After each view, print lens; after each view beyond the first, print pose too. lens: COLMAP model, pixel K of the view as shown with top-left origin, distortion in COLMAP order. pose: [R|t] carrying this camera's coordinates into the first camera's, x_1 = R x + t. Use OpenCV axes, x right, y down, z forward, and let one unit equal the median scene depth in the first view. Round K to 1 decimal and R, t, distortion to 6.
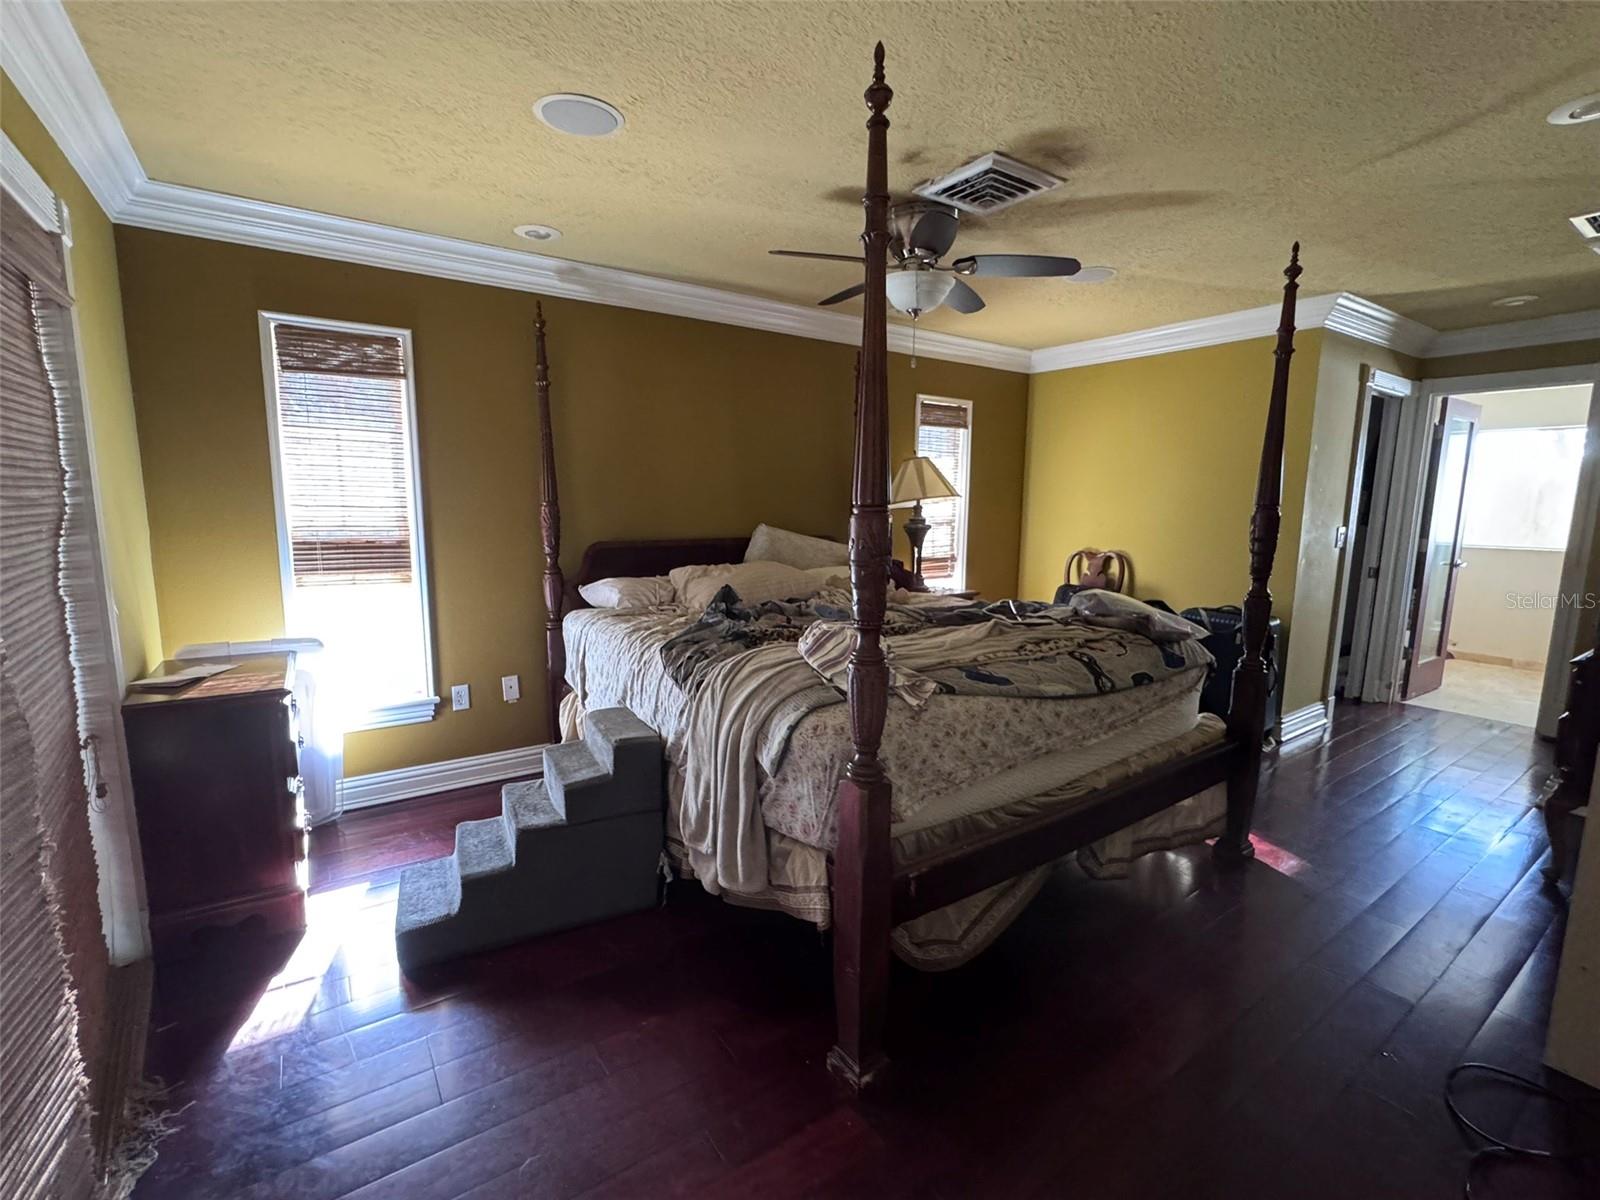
lens RADIAL K [[679.5, 0, 801.0], [0, 679.5, 597.8], [0, 0, 1]] dist [-0.003591, 0.000101]
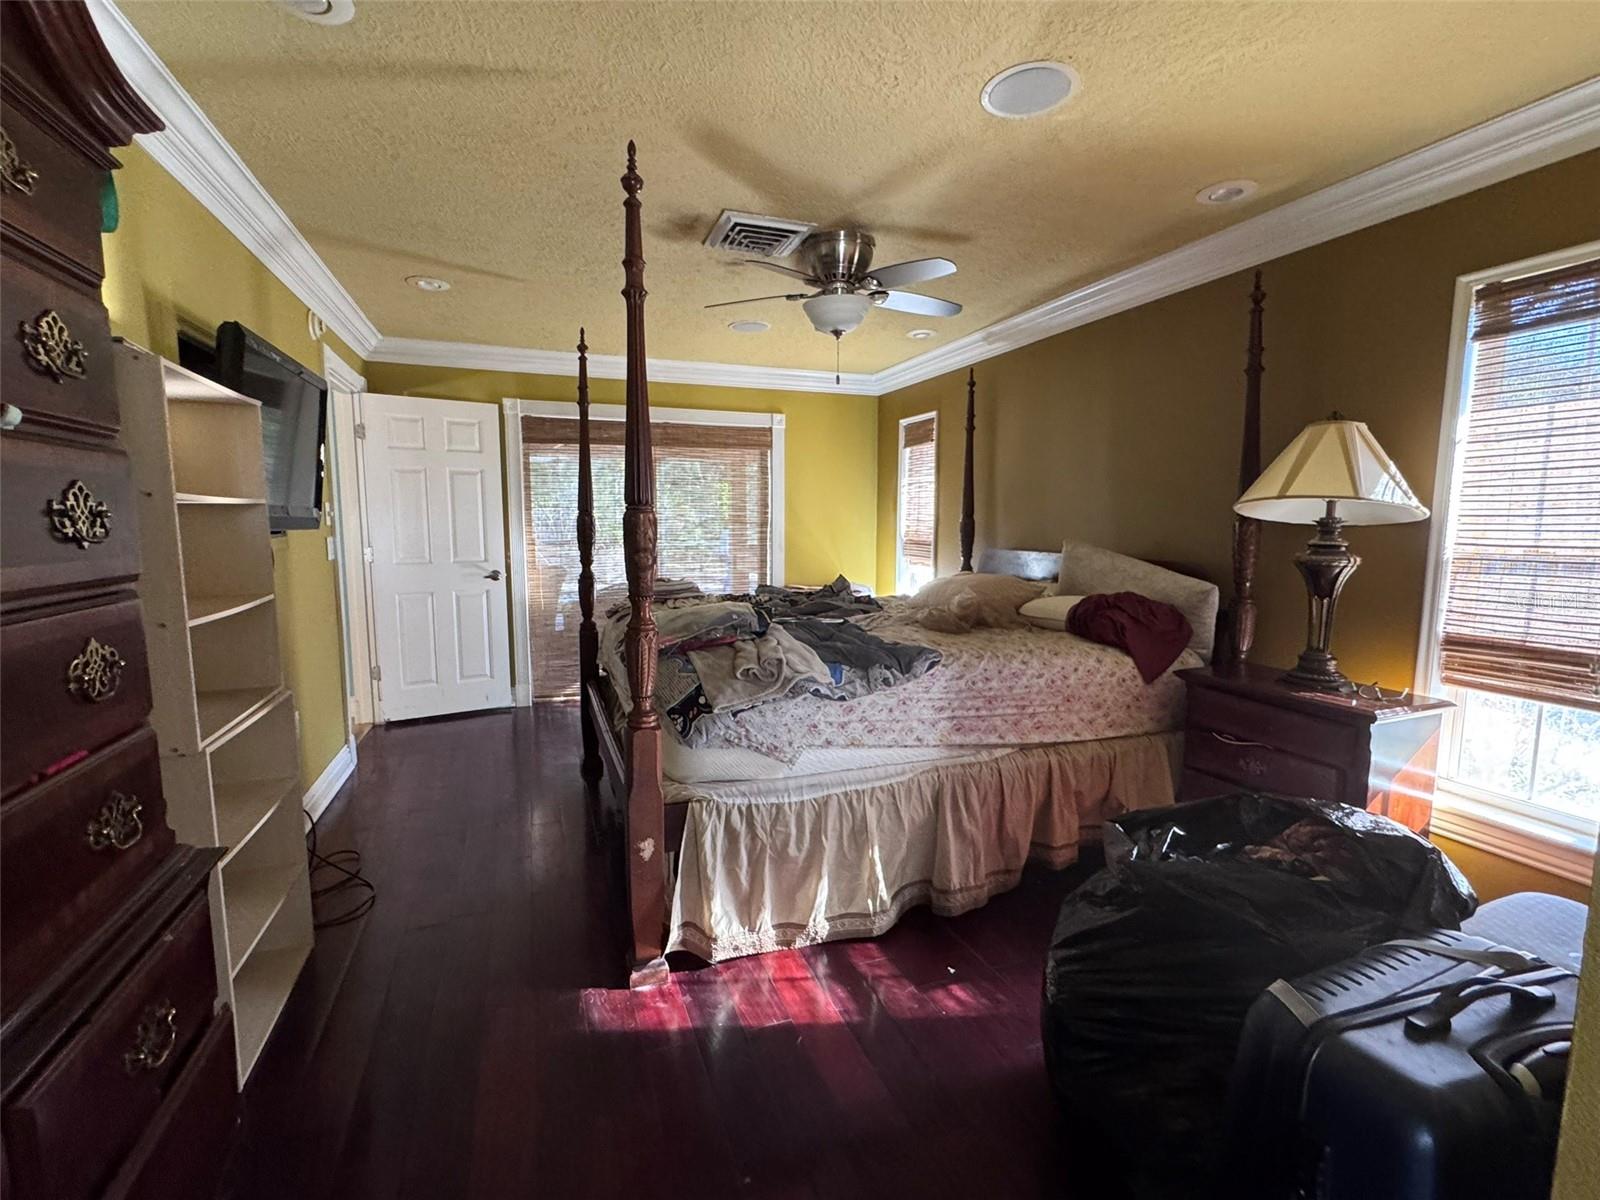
lens RADIAL K [[679.5, 0, 801.0], [0, 679.5, 597.8], [0, 0, 1]] dist [-0.003591, 0.000101]
pose [[-0.204827, 0.099322, -0.973746, 1.127612], [-0.154669, 0.979055, 0.132398, -0.124526], [0.966501, 0.177727, -0.185175, 1.081193]]
